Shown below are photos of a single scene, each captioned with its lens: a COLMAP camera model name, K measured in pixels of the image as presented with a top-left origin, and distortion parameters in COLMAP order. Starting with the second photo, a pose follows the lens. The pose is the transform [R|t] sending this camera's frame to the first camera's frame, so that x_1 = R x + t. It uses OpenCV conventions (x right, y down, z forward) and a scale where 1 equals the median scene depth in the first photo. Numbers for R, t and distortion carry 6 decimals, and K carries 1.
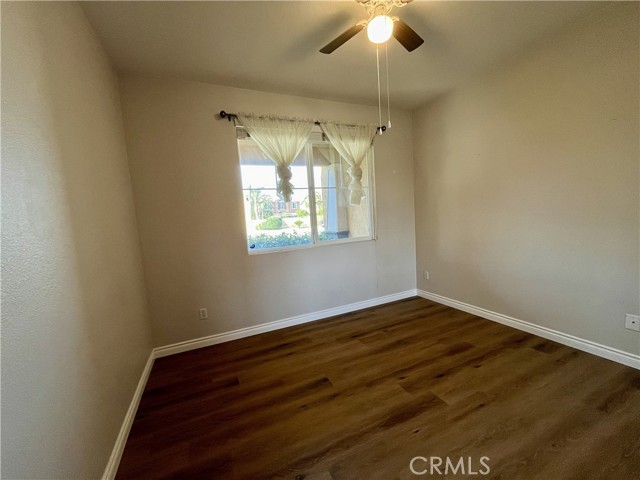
lens RADIAL K [[259.1, 0, 319.0], [0, 259.1, 238.4], [0, 0, 1]] dist [-0.003364, 0.000084]
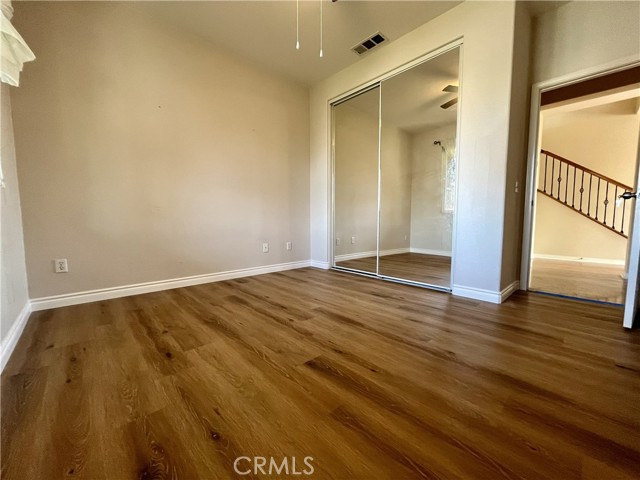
lens RADIAL K [[259.1, 0, 318.0], [0, 259.1, 239.6], [0, 0, 1]] dist [-0.003364, 0.000084]
pose [[-0.312137, -0.010246, 0.949982, -0.530492], [0.106181, 0.993301, 0.045601, 0.192613], [-0.944085, 0.115104, -0.308958, 1.032681]]
